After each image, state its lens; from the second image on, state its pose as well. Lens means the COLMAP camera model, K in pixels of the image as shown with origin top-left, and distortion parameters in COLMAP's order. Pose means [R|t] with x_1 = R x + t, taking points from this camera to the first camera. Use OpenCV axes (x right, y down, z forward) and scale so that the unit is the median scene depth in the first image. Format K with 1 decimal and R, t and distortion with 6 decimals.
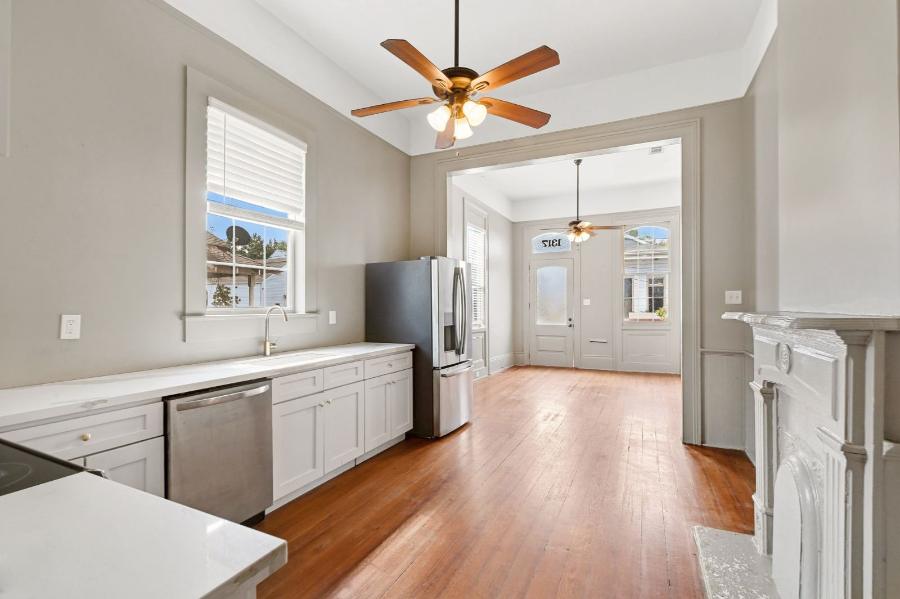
lens RADIAL K [[392.3, 0, 454.4], [0, 392.3, 302.9], [0, 0, 1]] dist [-0.020868, -0.000140]
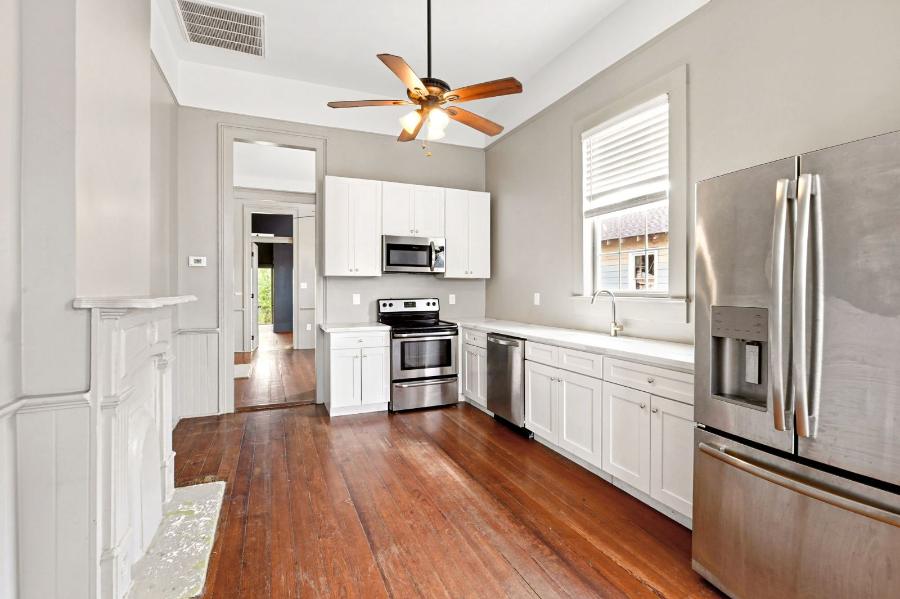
lens RADIAL K [[392.3, 0, 434.3], [0, 392.3, 291.3], [0, 0, 1]] dist [-0.020868, -0.000140]
pose [[-0.664586, 0.005016, -0.747195, 0.601633], [0.004225, 0.999987, 0.002955, 0.007946], [0.747200, -0.001193, -0.664598, 1.261096]]
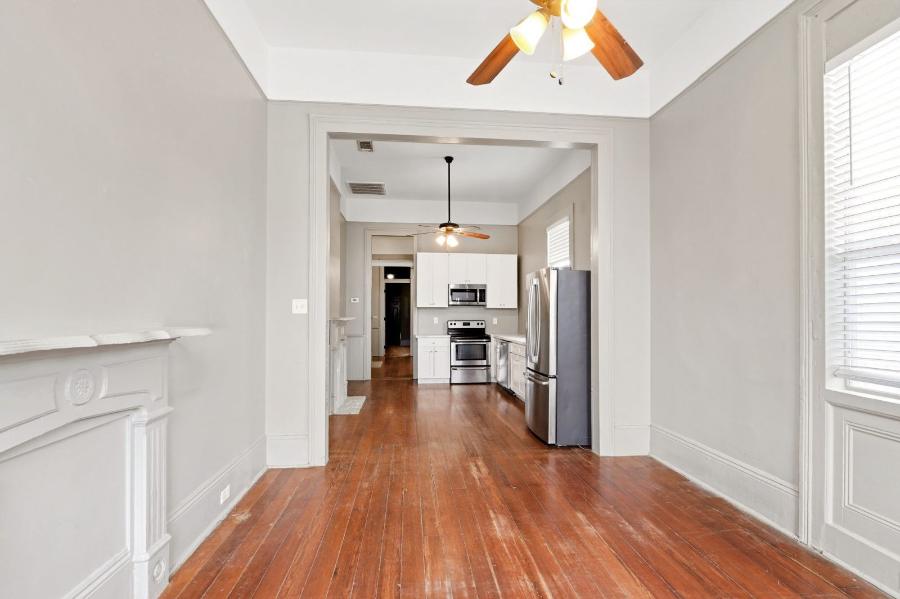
lens RADIAL K [[392.3, 0, 449.8], [0, 392.3, 306.7], [0, 0, 1]] dist [-0.020868, -0.000140]
pose [[-0.853453, -0.006452, -0.521129, 0.939520], [0.003277, 0.999837, -0.017747, -0.003027], [0.521159, -0.016854, -0.853293, 2.258119]]
